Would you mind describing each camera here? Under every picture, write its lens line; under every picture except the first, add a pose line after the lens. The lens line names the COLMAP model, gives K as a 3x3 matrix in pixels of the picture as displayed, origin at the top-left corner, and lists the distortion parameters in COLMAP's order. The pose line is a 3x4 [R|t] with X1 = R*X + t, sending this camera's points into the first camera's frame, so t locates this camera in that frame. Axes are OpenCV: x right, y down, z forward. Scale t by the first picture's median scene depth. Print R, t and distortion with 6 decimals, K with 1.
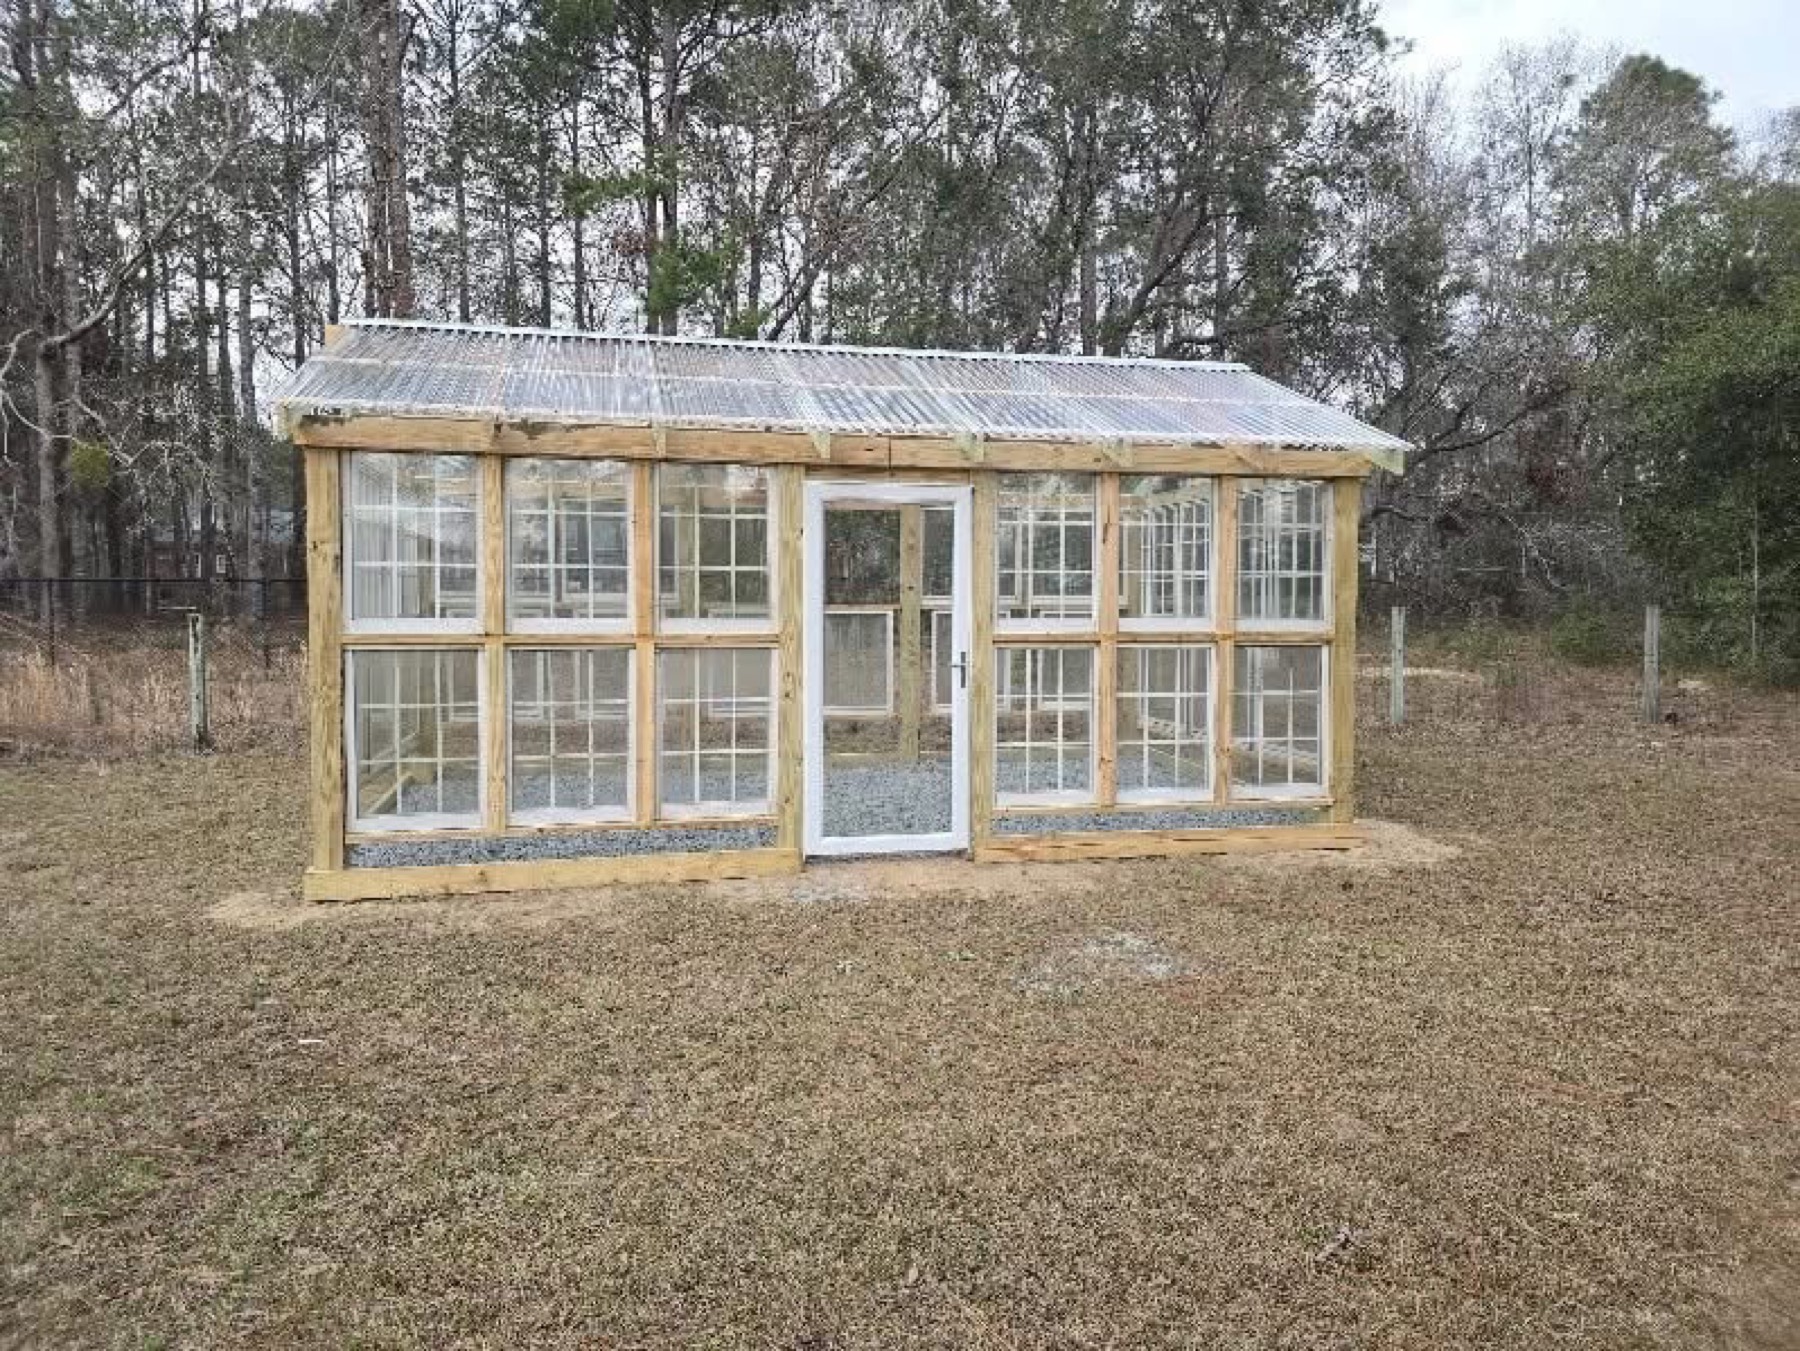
lens RADIAL K [[1322.5, 0, 908.8], [0, 1322.5, 678.0], [0, 0, 1]] dist [0.011092, 0.002218]
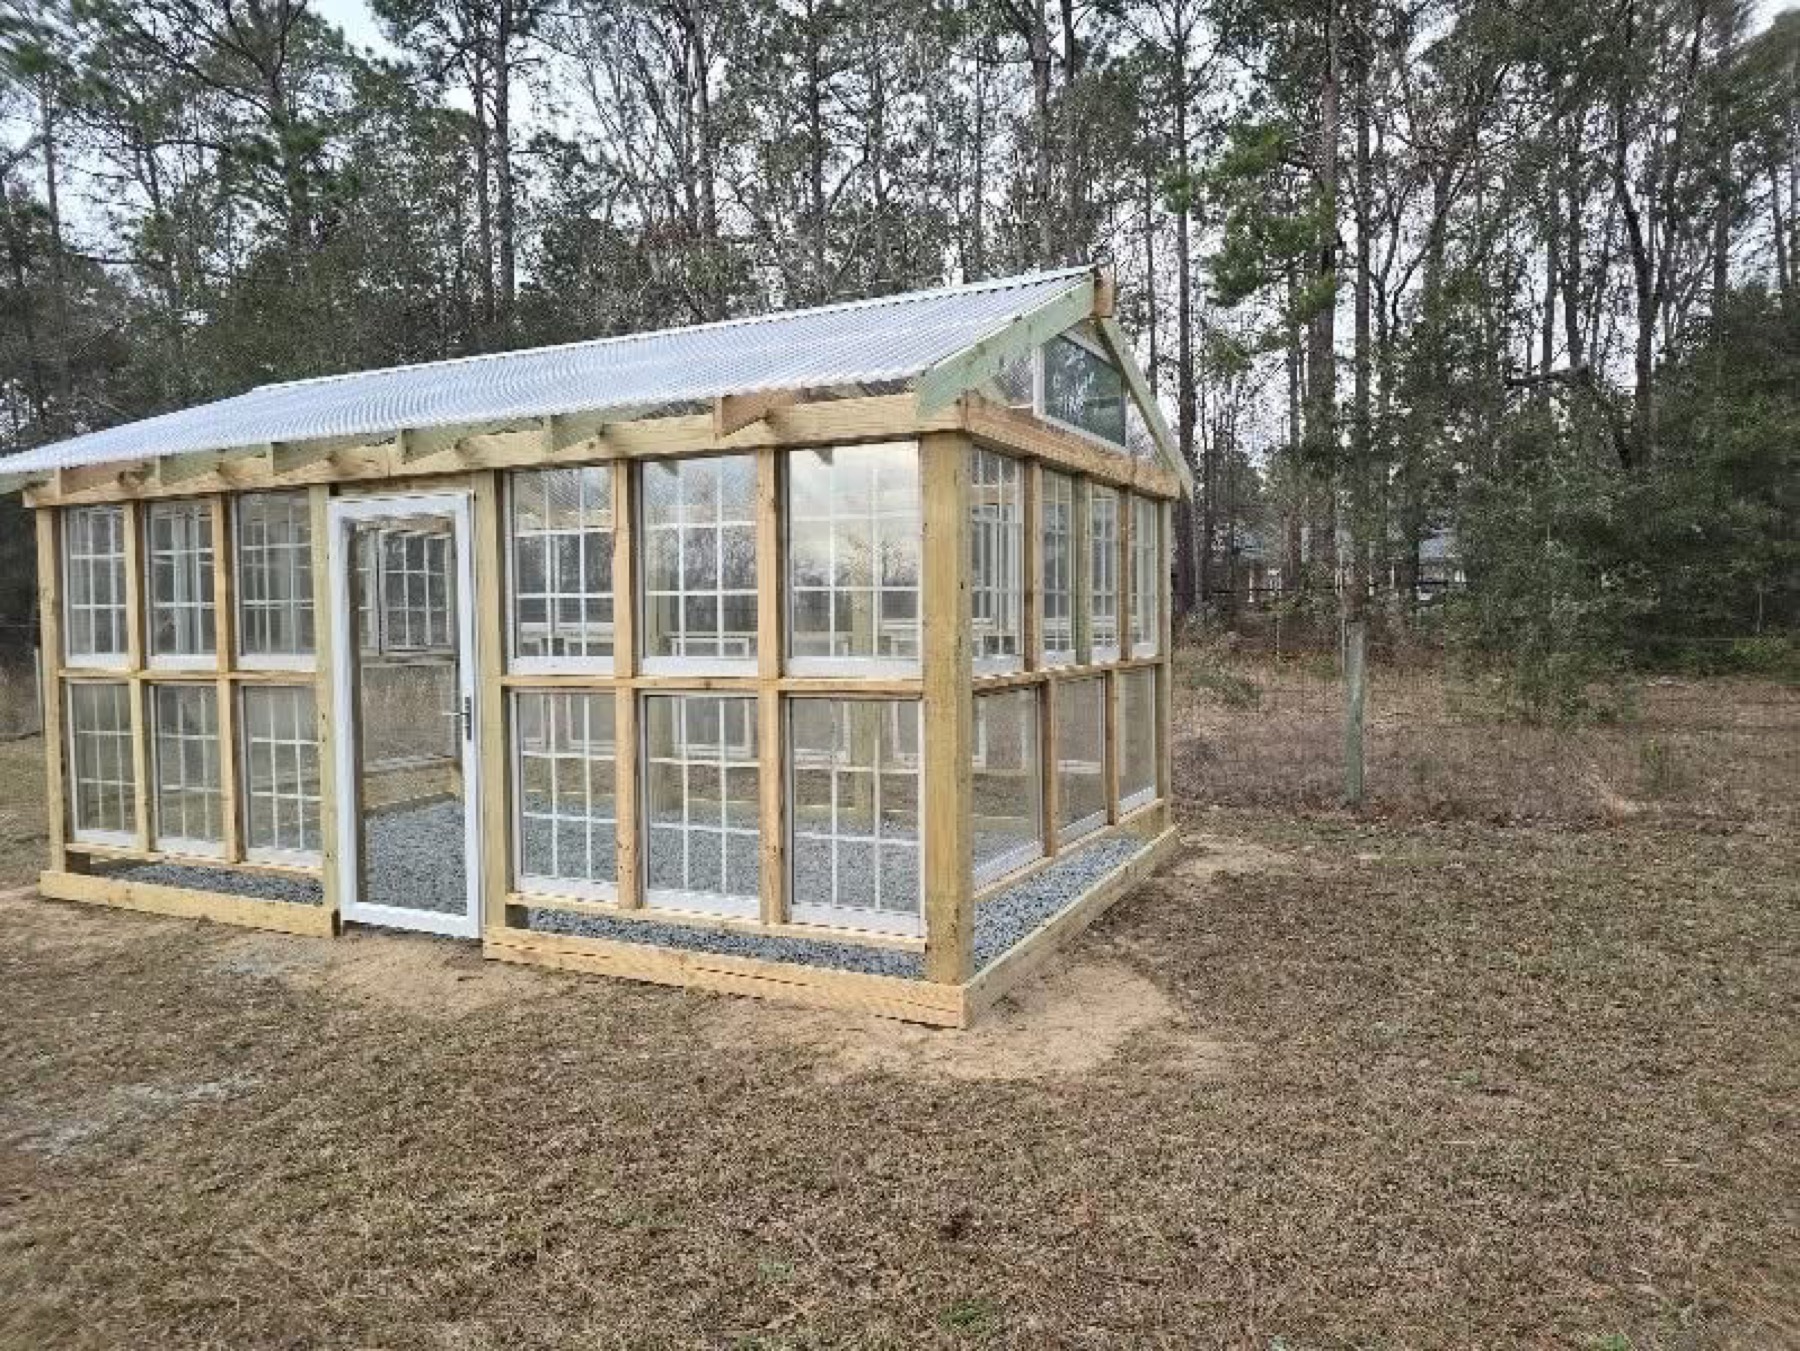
lens RADIAL K [[1322.5, 0, 908.8], [0, 1322.5, 678.0], [0, 0, 1]] dist [0.011092, 0.002218]
pose [[0.758961, 0.020659, -0.650808, 0.766525], [-0.029331, 0.999567, -0.002475, -0.036509], [0.650475, 0.020967, 0.759238, 0.550340]]
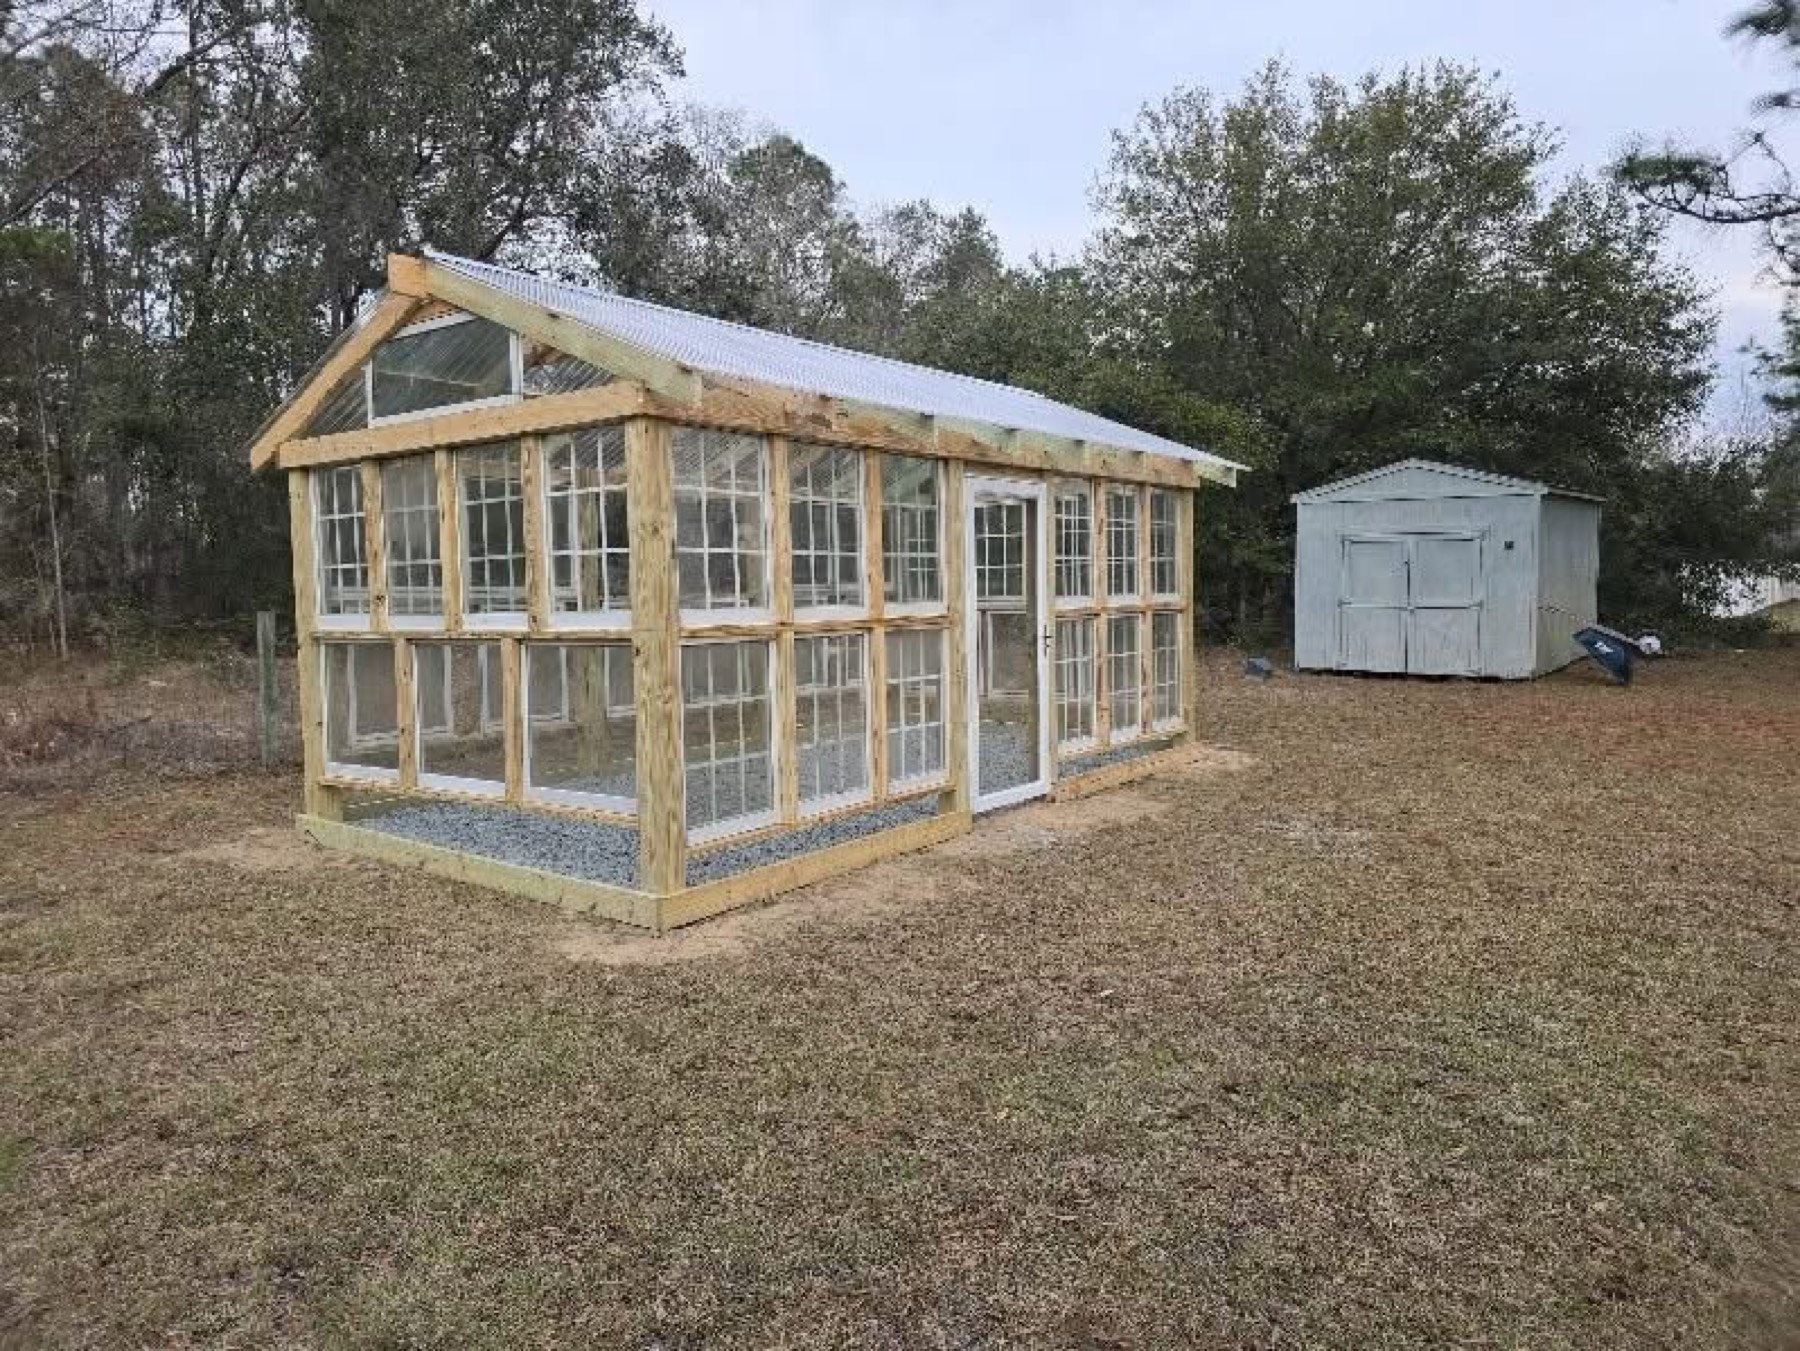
lens RADIAL K [[1322.5, 0, 908.8], [0, 1322.5, 678.0], [0, 0, 1]] dist [0.011092, 0.002218]
pose [[0.733446, -0.060304, 0.677068, -0.830898], [0.059926, 0.997915, 0.023964, -0.008132], [-0.677101, 0.022997, 0.735531, 0.215691]]
